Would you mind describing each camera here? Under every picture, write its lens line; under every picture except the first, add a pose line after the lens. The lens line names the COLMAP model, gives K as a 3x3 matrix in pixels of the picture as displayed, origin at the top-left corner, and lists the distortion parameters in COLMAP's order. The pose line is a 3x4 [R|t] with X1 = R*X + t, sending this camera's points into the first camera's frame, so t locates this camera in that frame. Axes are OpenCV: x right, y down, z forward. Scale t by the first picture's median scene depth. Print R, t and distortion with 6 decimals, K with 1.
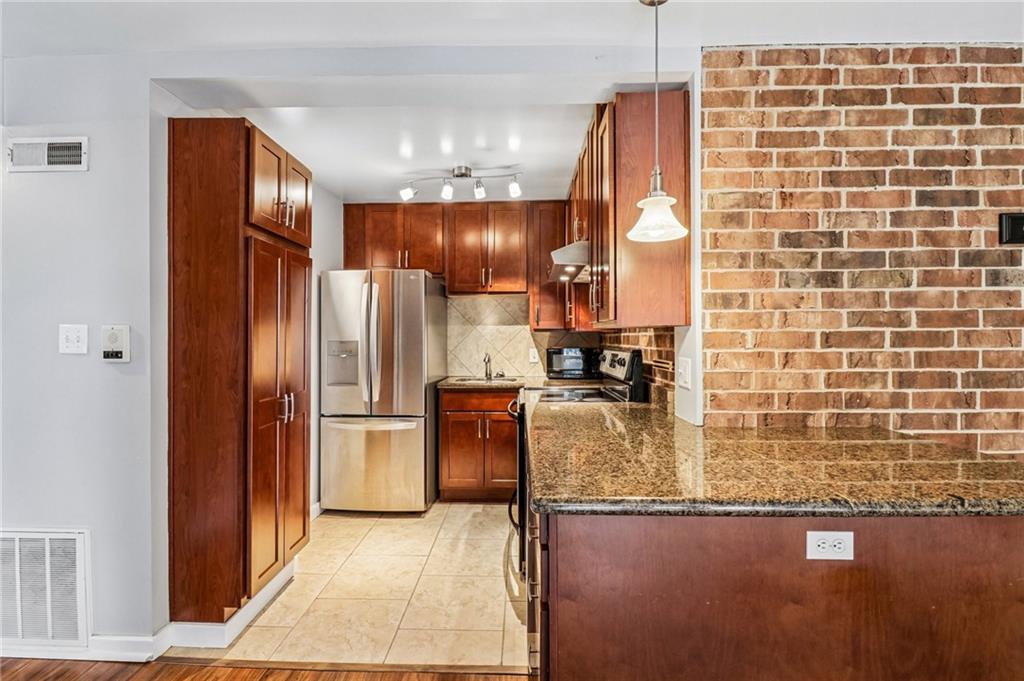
lens RADIAL K [[473.1, 0, 503.0], [0, 473.1, 337.1], [0, 0, 1]] dist [0.000597, -0.005799]
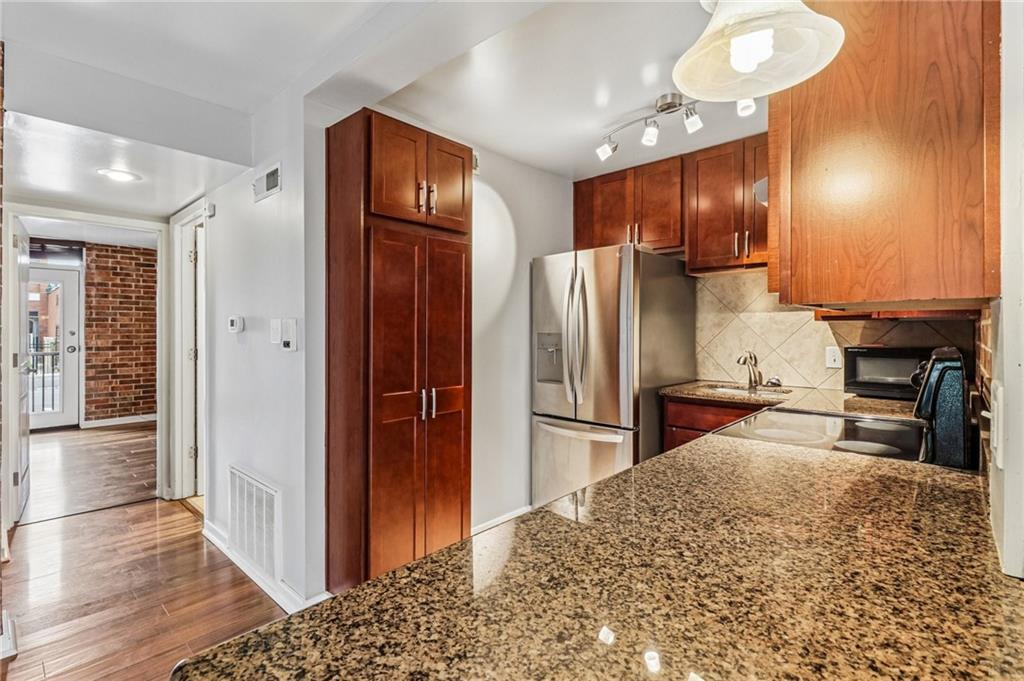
lens RADIAL K [[473.1, 0, 492.2], [0, 473.1, 327.5], [0, 0, 1]] dist [0.000597, -0.005799]
pose [[0.747700, -0.001661, -0.664035, 0.157783], [-0.000197, 0.999996, -0.002723, 0.000102], [0.664037, 0.002167, 0.747697, 0.224542]]
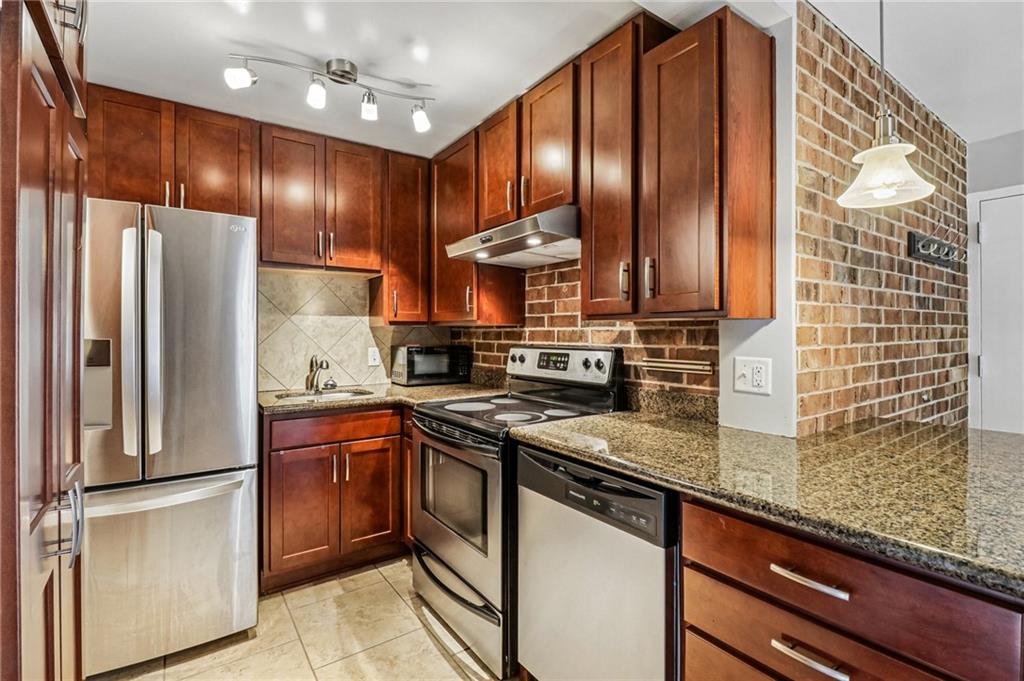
lens RADIAL K [[473.1, 0, 505.9], [0, 473.1, 334.7], [0, 0, 1]] dist [0.000597, -0.005799]
pose [[0.799782, -0.002326, 0.600286, -0.238591], [-0.001176, 0.999985, 0.005441, -0.000241], [-0.600289, -0.005057, 0.799767, 0.297489]]
